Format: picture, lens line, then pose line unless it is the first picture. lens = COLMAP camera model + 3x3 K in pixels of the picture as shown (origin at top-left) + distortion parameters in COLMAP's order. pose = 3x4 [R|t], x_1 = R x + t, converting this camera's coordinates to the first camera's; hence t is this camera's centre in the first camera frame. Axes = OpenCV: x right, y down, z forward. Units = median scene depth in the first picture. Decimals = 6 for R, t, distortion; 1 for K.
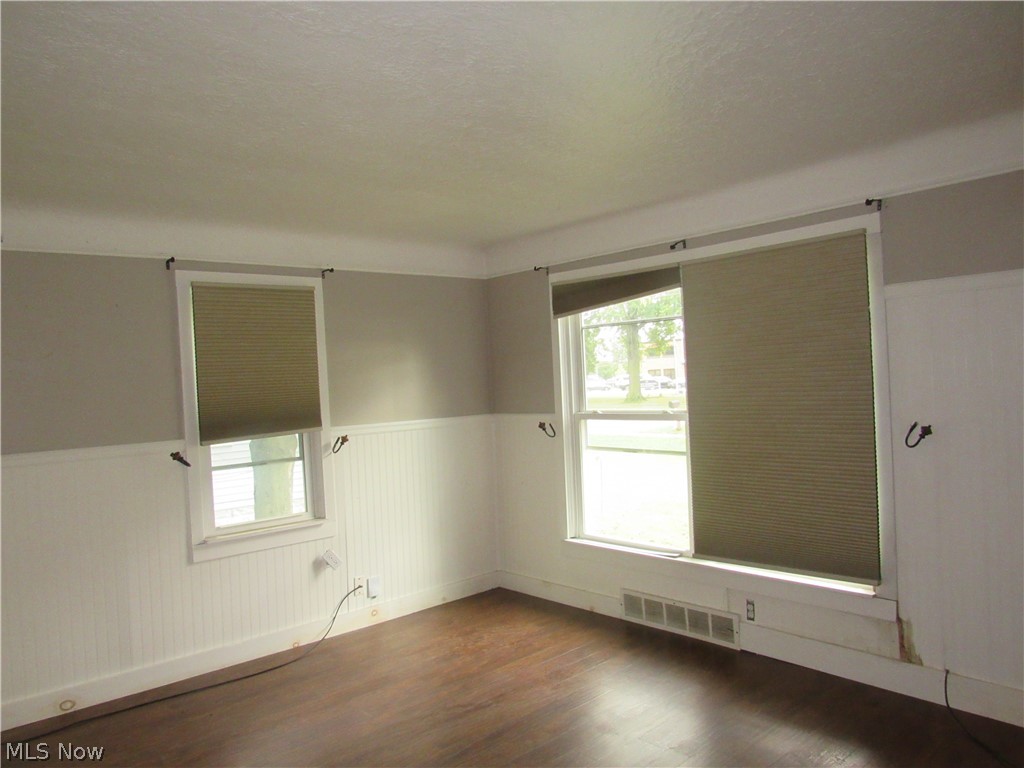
lens RADIAL K [[734.5, 0, 501.2], [0, 734.5, 386.8], [0, 0, 1]] dist [-0.013212, -0.000858]
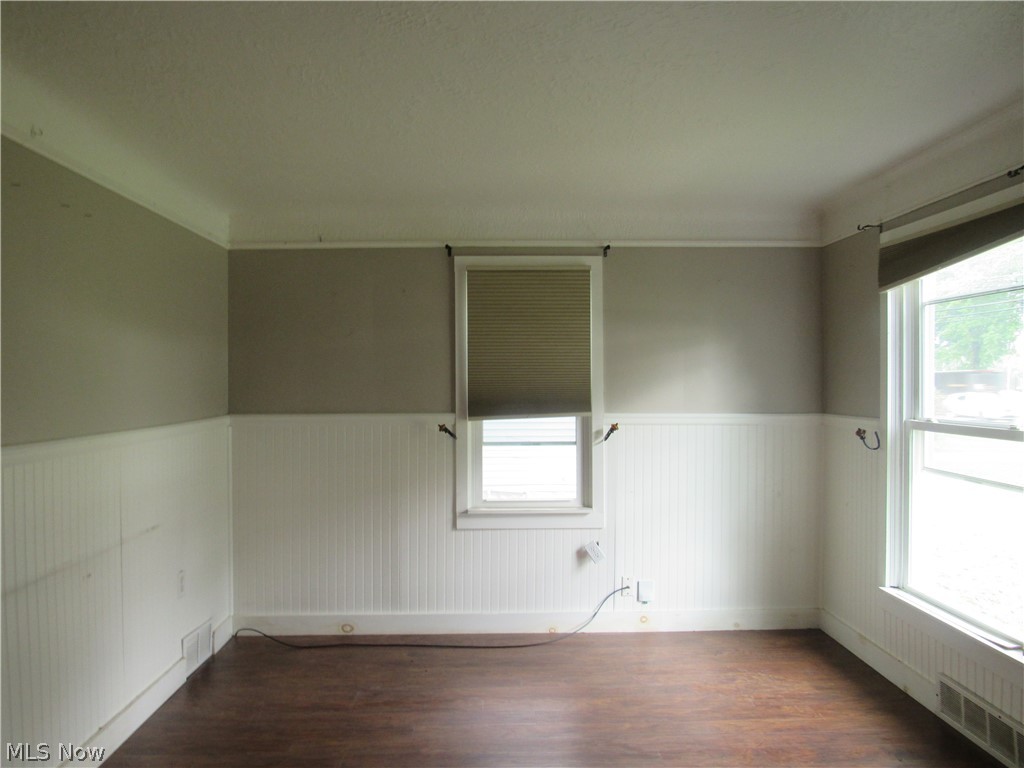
lens RADIAL K [[743.2, 0, 512.0], [0, 743.2, 384.0], [0, 0, 1]] dist [0.002067, 0.000960]
pose [[0.770255, 0.050810, -0.635708, 0.289195], [-0.040696, 0.998706, 0.030514, -0.007572], [0.636436, 0.002367, 0.771326, 0.185716]]
